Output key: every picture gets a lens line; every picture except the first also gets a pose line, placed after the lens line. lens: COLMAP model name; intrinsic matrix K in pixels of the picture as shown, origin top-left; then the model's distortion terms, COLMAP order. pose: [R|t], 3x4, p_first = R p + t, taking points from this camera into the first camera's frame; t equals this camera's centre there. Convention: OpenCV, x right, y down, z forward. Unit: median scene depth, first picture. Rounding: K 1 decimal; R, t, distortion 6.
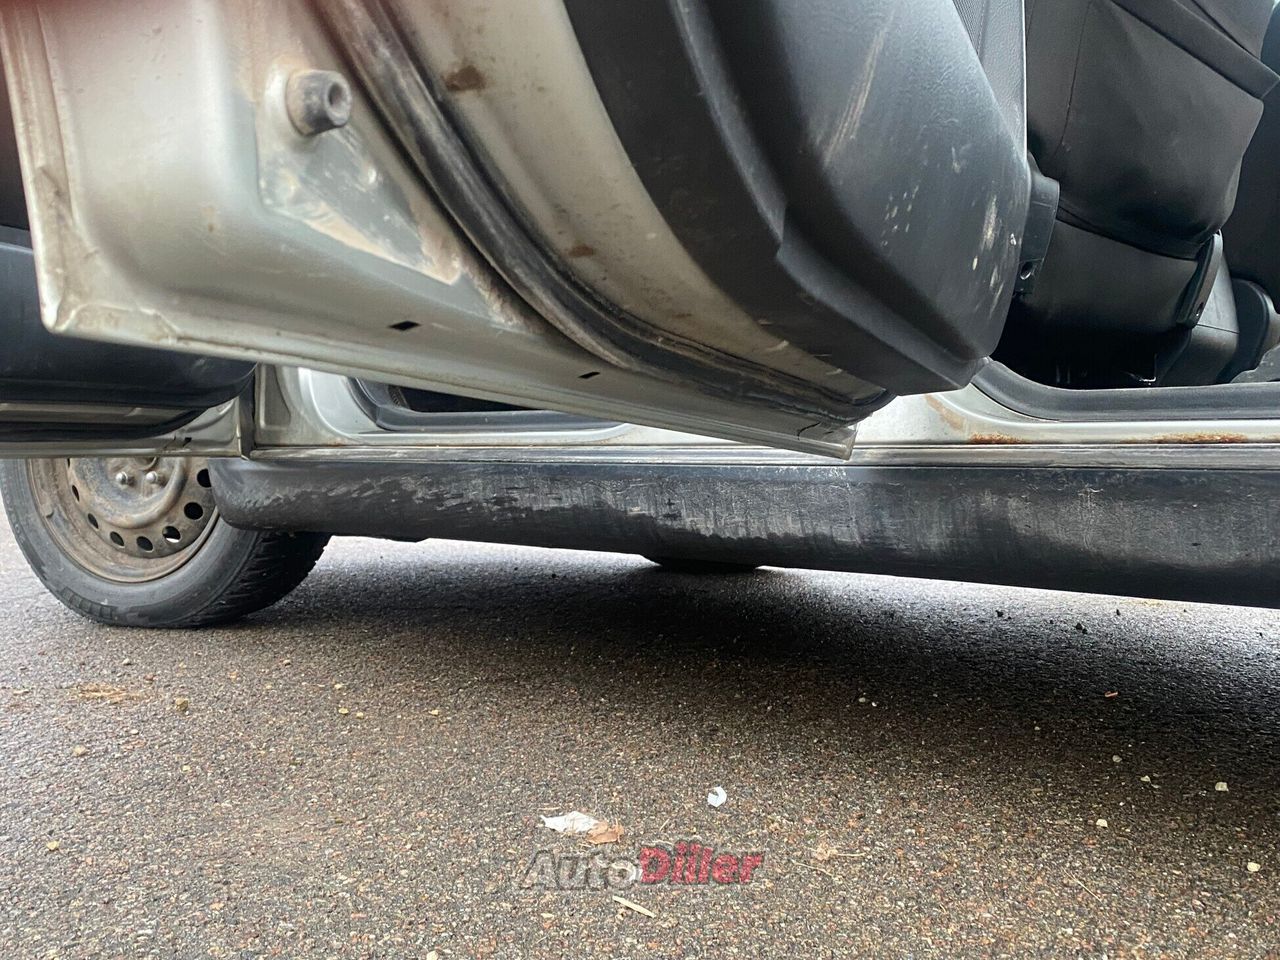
lens RADIAL K [[1283.4, 0, 640.7], [0, 1283.4, 481.3], [0, 0, 1]] dist [0.018316, 0.000000]
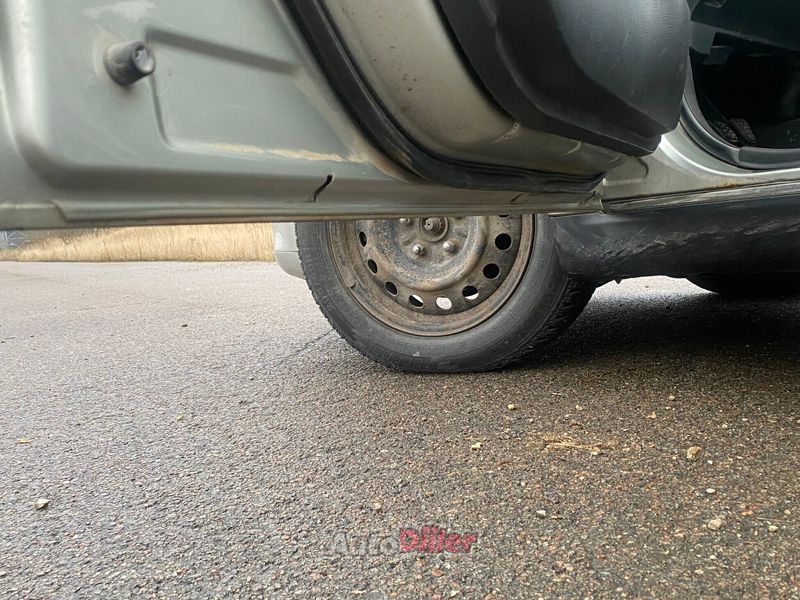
lens RADIAL K [[802.1, 0, 399.5], [0, 802.1, 300.3], [0, 0, 1]] dist [0.018316, 0.000000]
pose [[0.990530, -0.079837, -0.111695, -0.345682], [0.085738, 0.995109, 0.049057, 0.006471], [0.107232, -0.058169, 0.992531, 0.264545]]
